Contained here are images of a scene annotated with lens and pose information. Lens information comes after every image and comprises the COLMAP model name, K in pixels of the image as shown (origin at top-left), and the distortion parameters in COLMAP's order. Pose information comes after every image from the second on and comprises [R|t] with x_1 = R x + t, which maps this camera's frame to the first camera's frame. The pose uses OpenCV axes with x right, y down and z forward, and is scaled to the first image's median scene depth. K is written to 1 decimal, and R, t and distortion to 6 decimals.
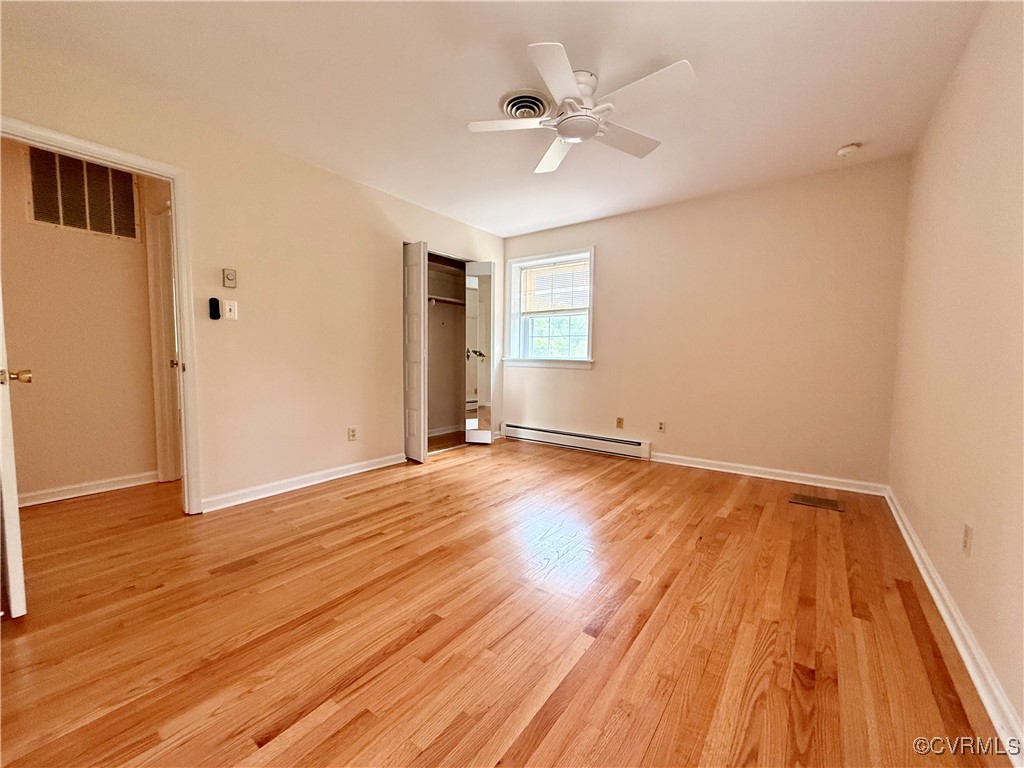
lens RADIAL K [[410.3, 0, 509.9], [0, 410.3, 386.7], [0, 0, 1]] dist [-0.001141, 0.000234]
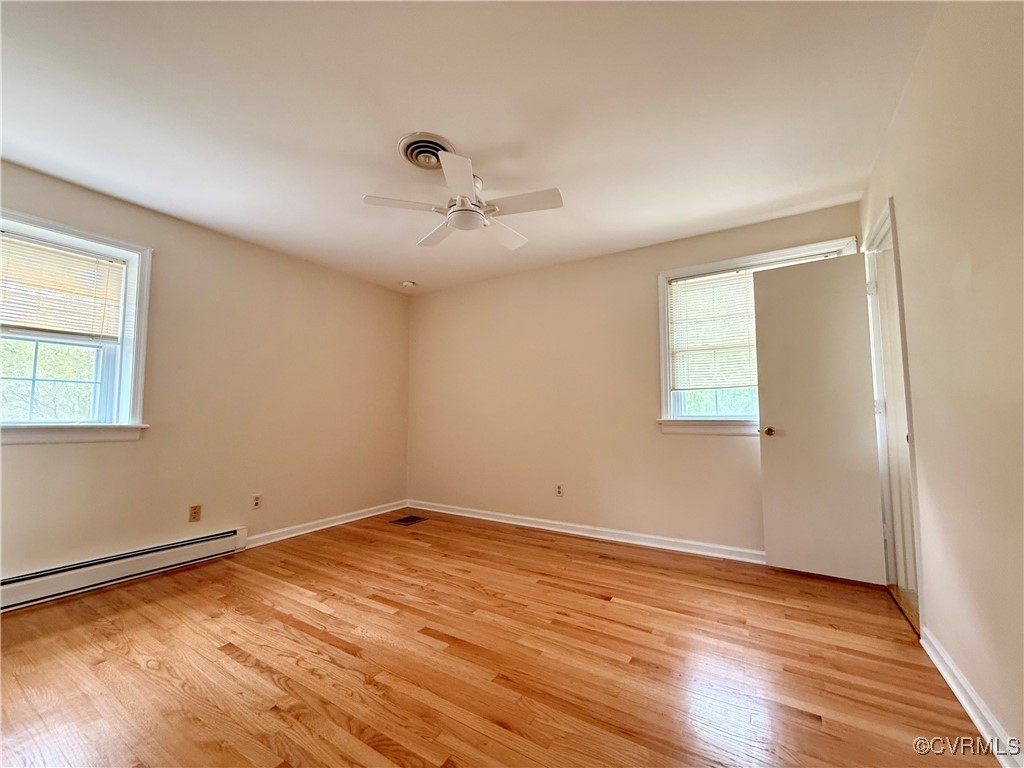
lens RADIAL K [[410.3, 0, 509.9], [0, 410.3, 386.7], [0, 0, 1]] dist [-0.001141, 0.000234]
pose [[-0.089608, 0.060395, 0.994144, -0.716479], [0.072834, 0.995885, -0.053936, -0.073553], [-0.993310, 0.067575, -0.093638, 0.771034]]
